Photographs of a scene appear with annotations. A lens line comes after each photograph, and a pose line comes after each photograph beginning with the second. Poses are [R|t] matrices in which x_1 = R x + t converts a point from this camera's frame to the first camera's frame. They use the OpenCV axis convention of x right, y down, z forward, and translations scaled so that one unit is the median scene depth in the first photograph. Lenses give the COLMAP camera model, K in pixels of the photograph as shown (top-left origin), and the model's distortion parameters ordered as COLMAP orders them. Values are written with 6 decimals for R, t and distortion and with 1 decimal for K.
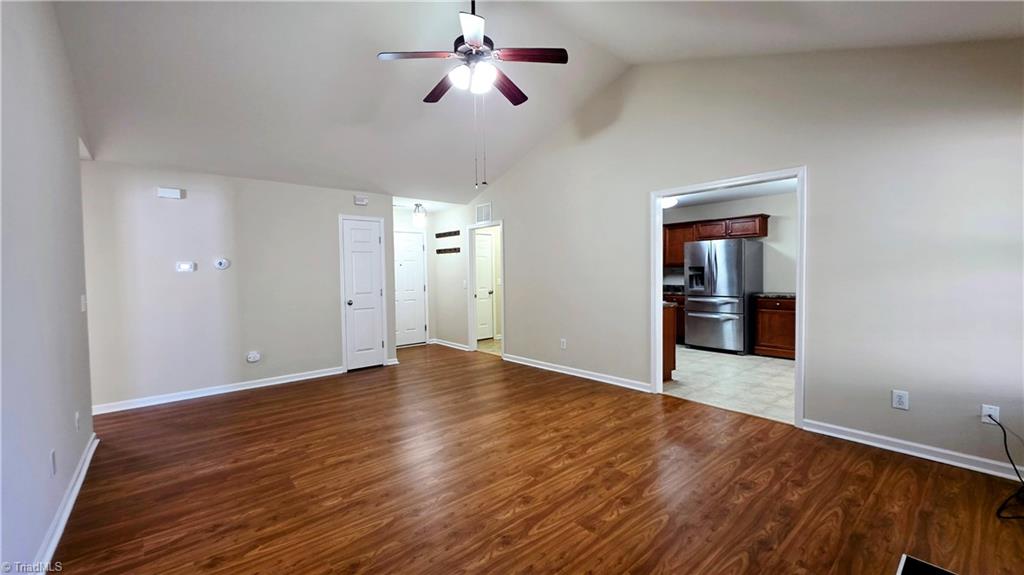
lens RADIAL K [[413.3, 0, 505.9], [0, 413.3, 285.9], [0, 0, 1]] dist [0.000196, -0.000072]
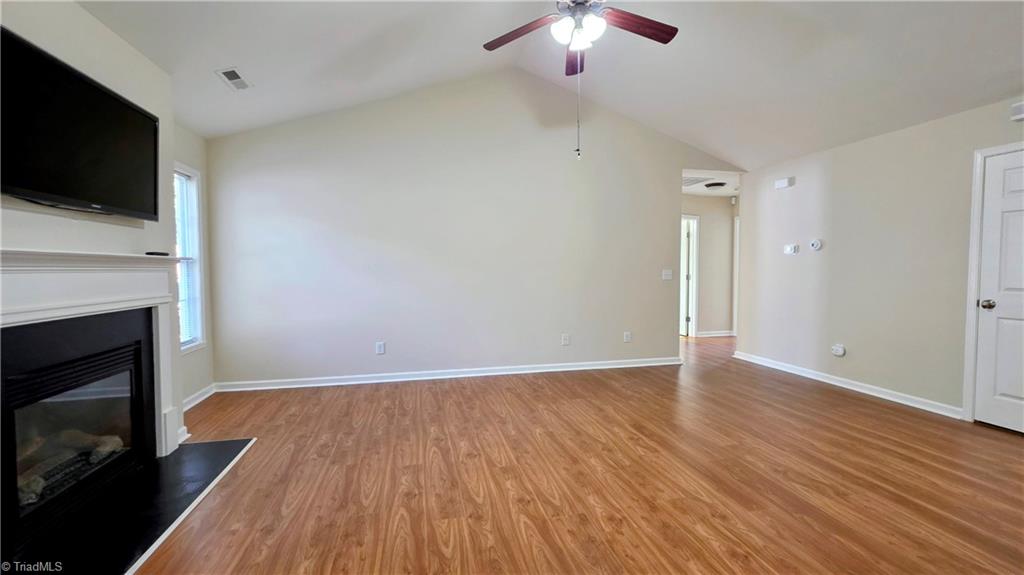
lens RADIAL K [[413.3, 0, 505.9], [0, 413.3, 285.9], [0, 0, 1]] dist [0.000196, -0.000072]
pose [[-0.458378, 0.058364, -0.886839, 0.792385], [-0.017084, 0.997078, 0.074449, -0.028381], [0.888593, 0.049277, -0.456041, 1.264823]]
